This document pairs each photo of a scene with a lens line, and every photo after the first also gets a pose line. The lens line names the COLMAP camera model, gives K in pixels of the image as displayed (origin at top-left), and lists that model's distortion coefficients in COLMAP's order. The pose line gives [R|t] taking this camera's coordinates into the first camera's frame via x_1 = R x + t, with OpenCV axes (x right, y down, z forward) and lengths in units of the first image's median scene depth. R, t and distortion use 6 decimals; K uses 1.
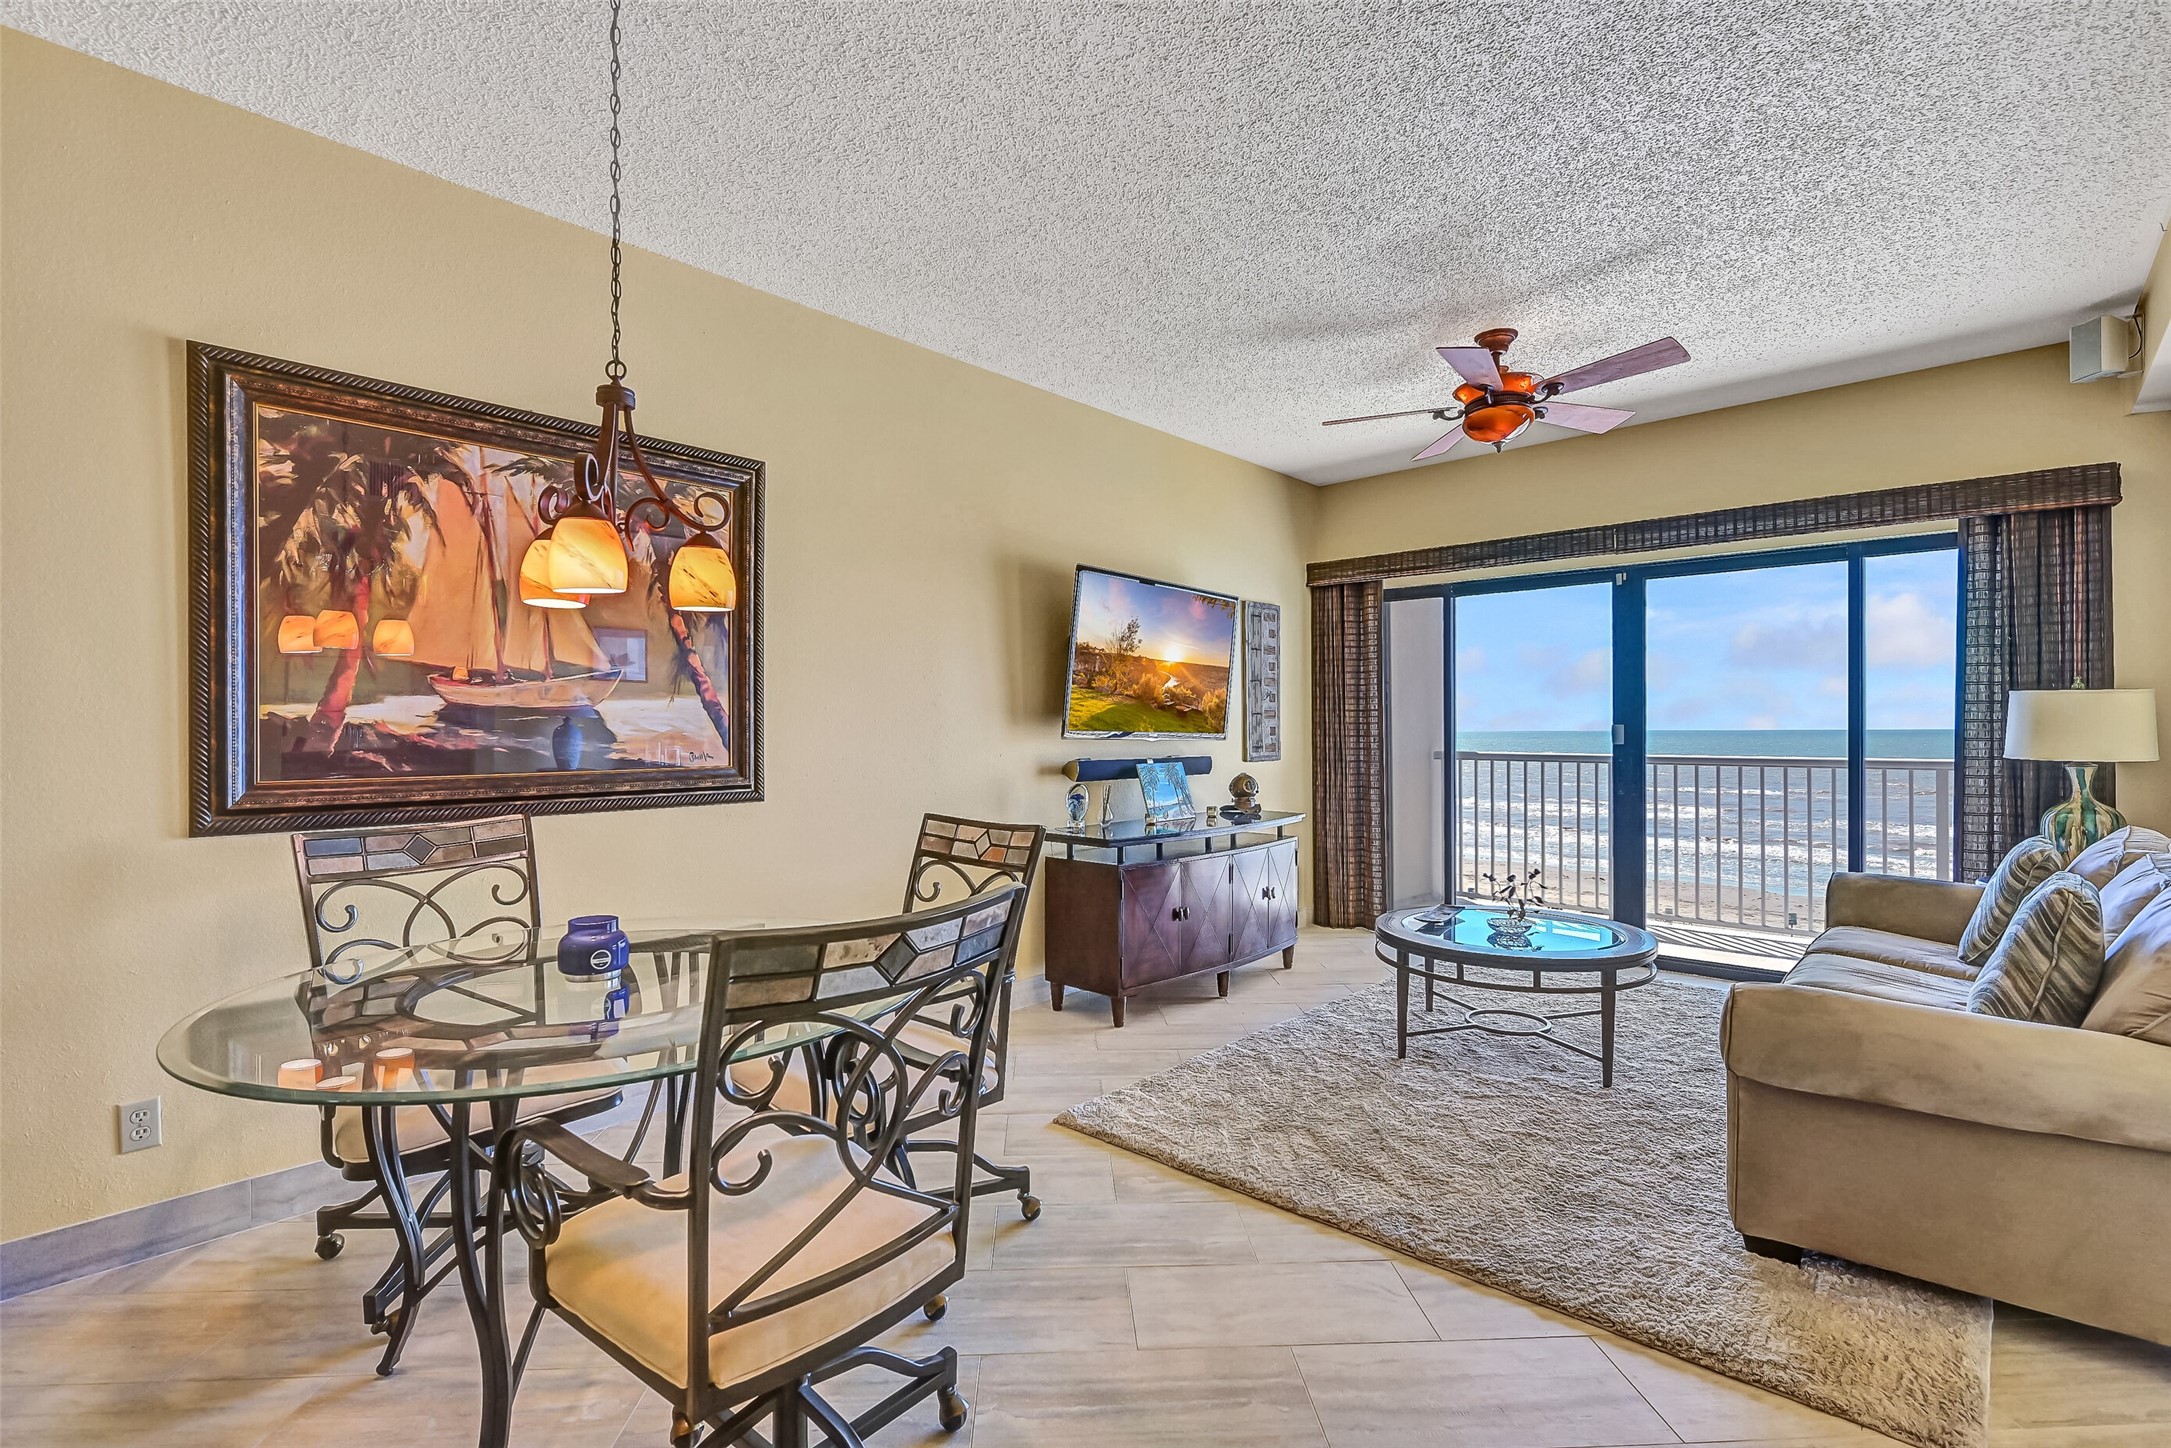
lens RADIAL K [[954.3, 0, 1104.5], [0, 954.3, 715.8], [0, 0, 1]] dist [-0.003587, -0.000094]
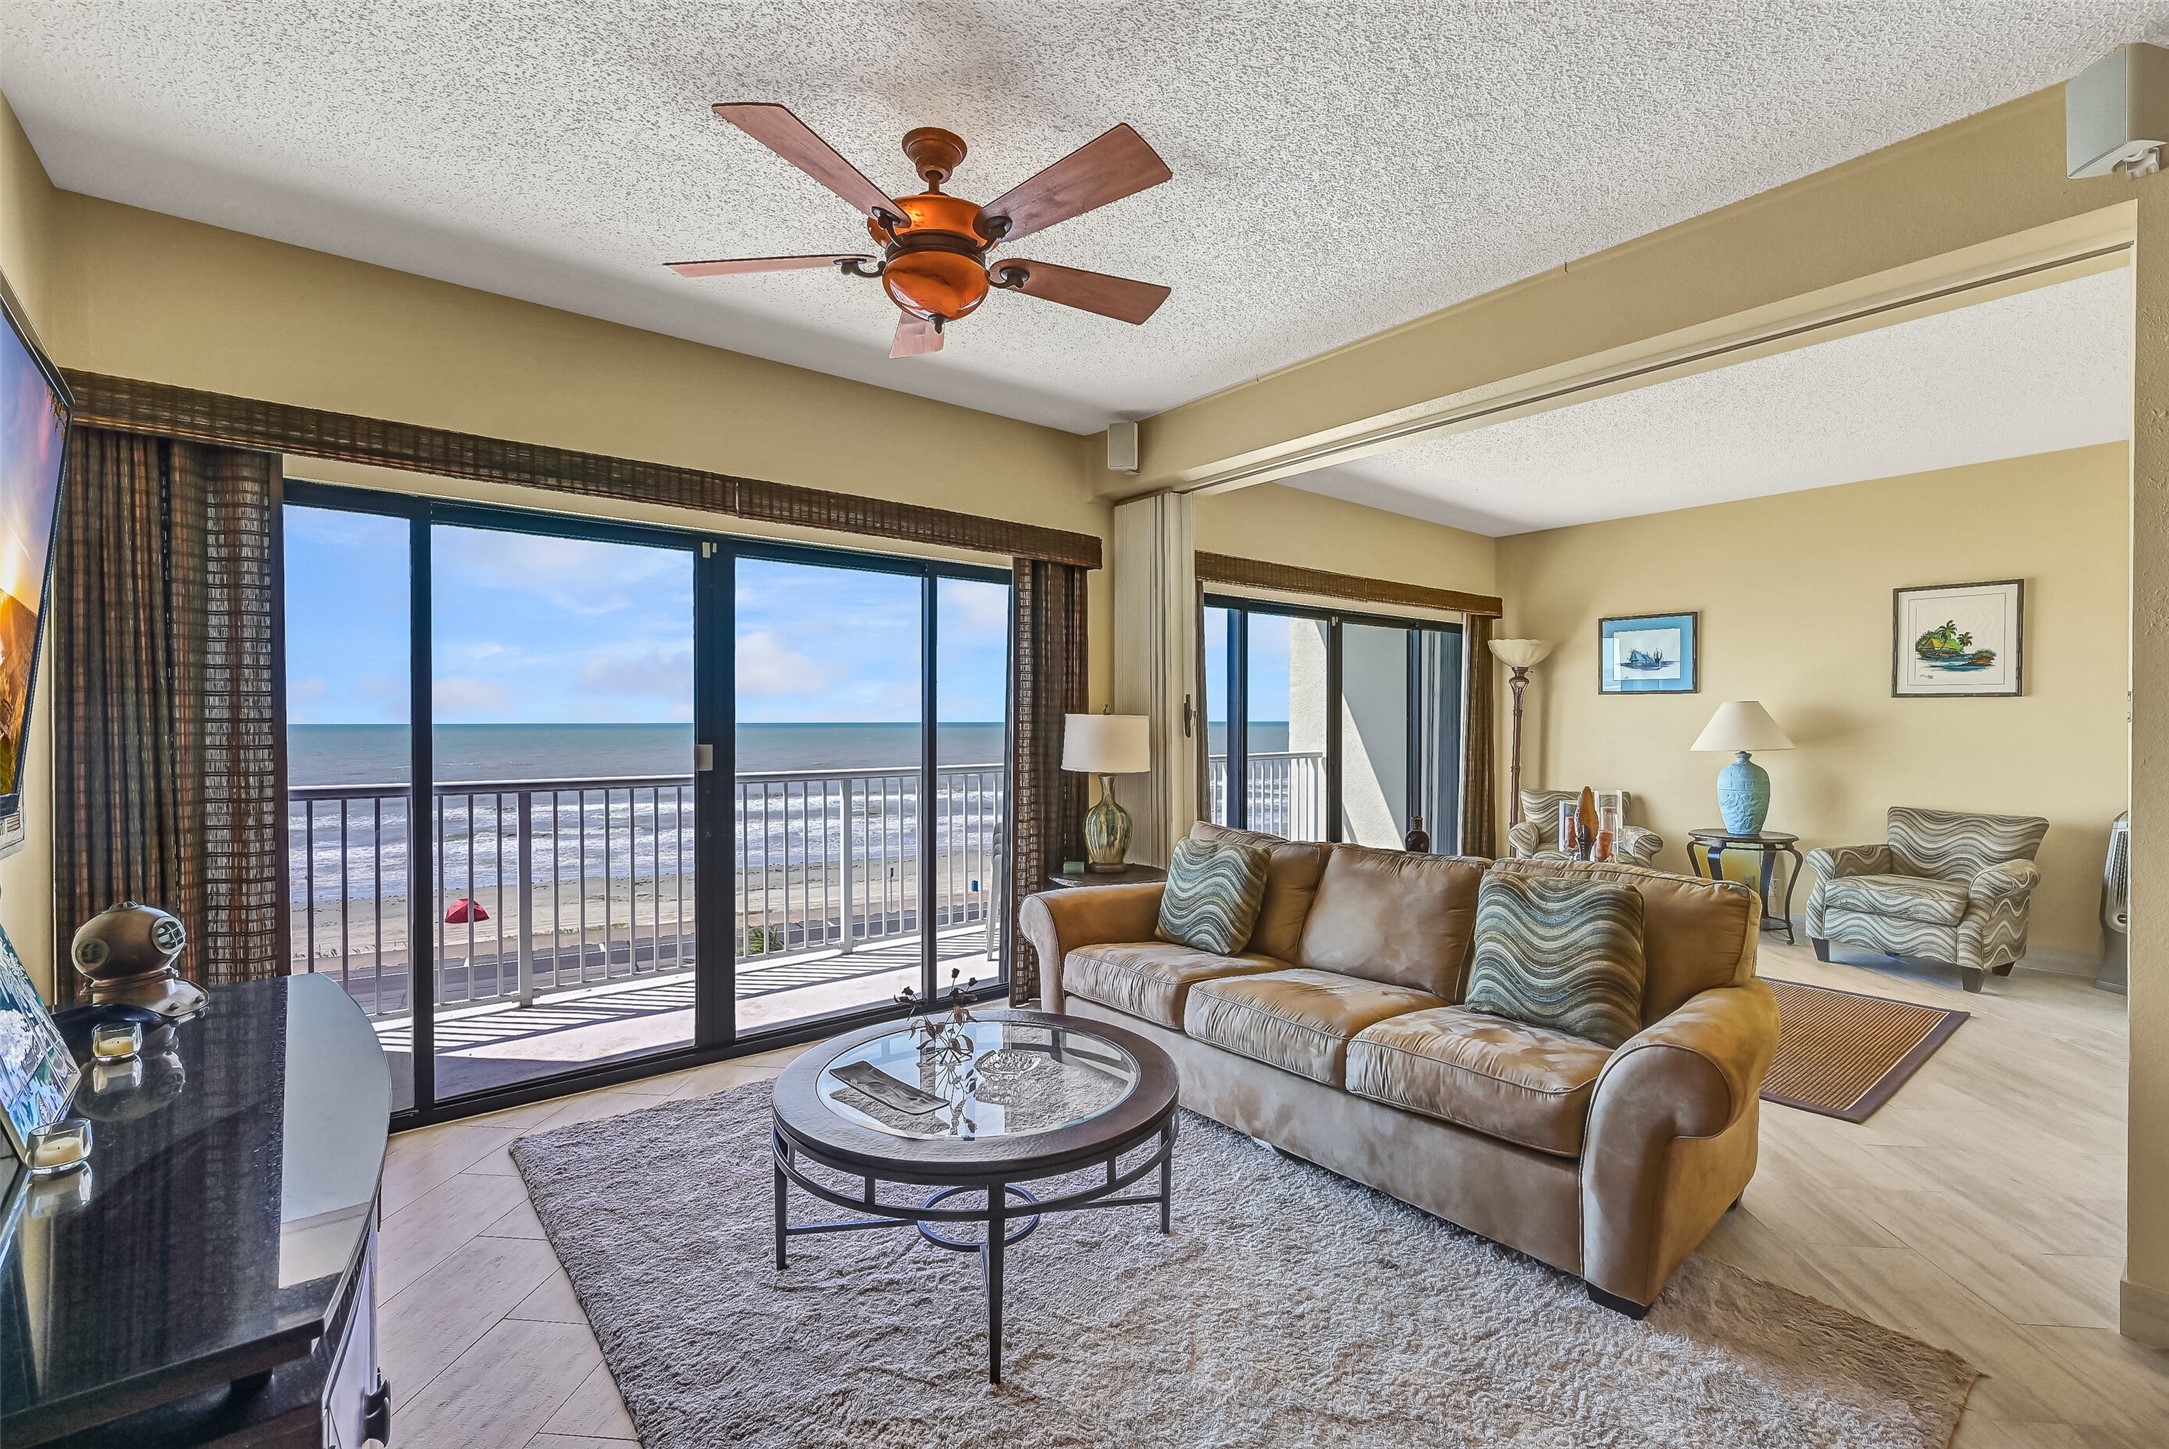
lens RADIAL K [[938.5, 0, 1071.4], [0, 938.5, 722.1], [0, 0, 1]] dist [-0.001381, -0.001022]
pose [[0.121845, -0.016368, 0.992414, -0.163894], [-0.017159, 0.999680, 0.018594, -0.033915], [-0.992401, -0.019295, 0.121525, 0.725681]]
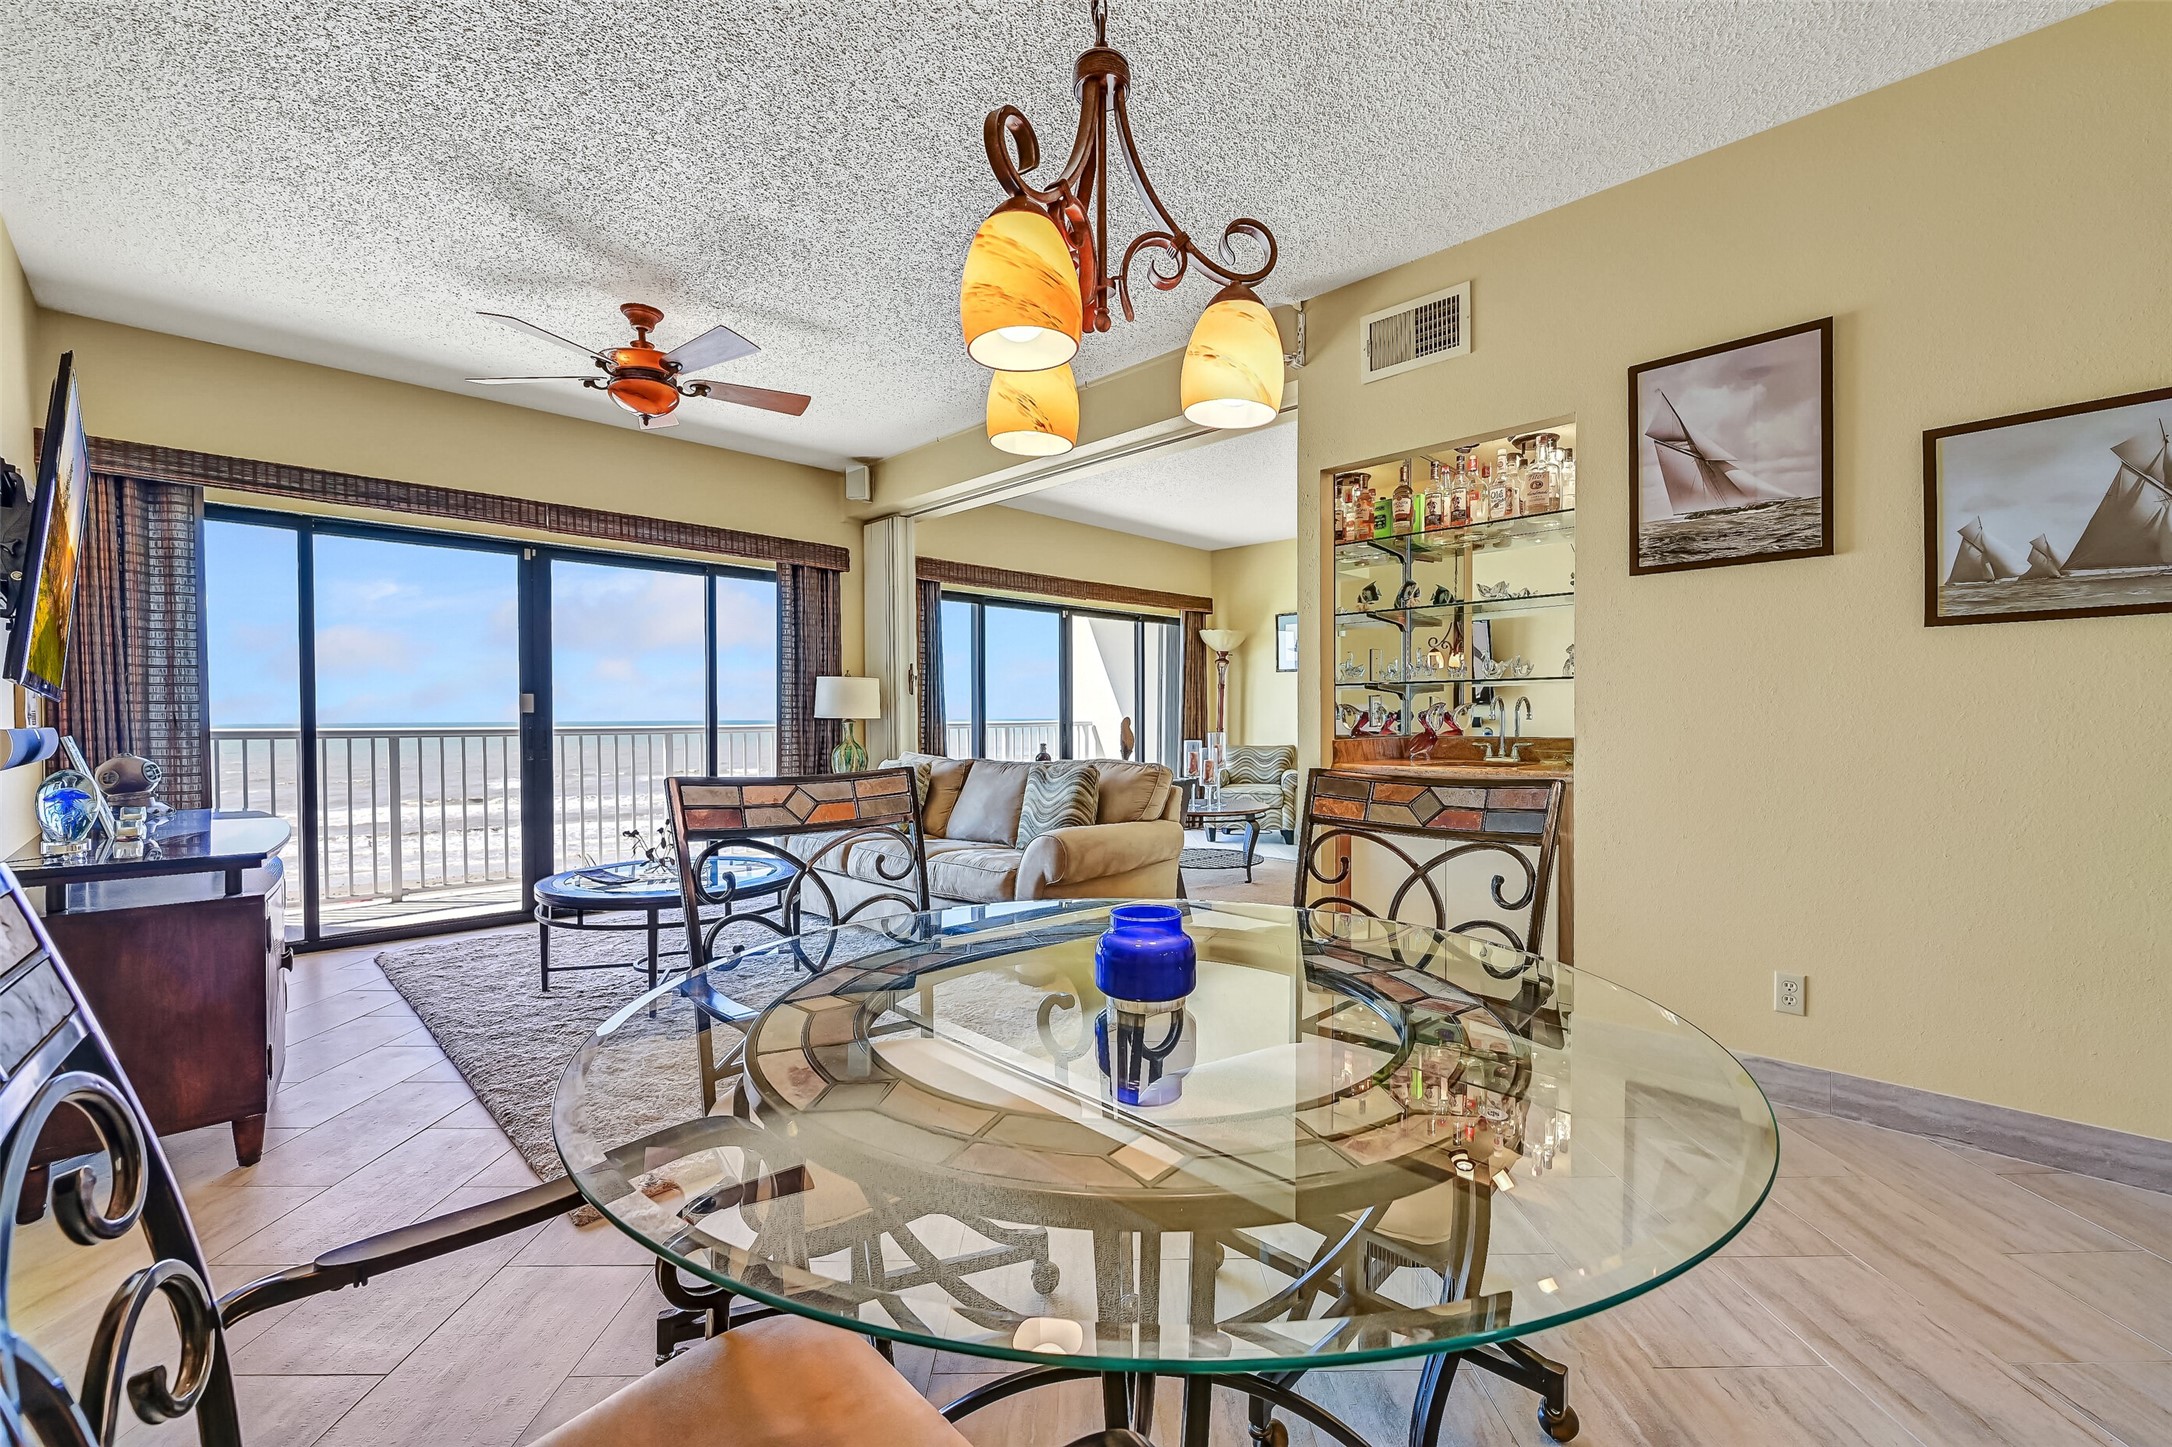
lens RADIAL K [[892.1, 0, 1072.2], [0, 892.1, 724.1], [0, 0, 1]] dist [-0.002132, 0.000231]
pose [[0.019307, -0.023833, 0.999530, -0.463578], [-0.015406, 0.999590, 0.024132, 0.006839], [-0.999695, -0.015865, 0.018932, 0.457695]]
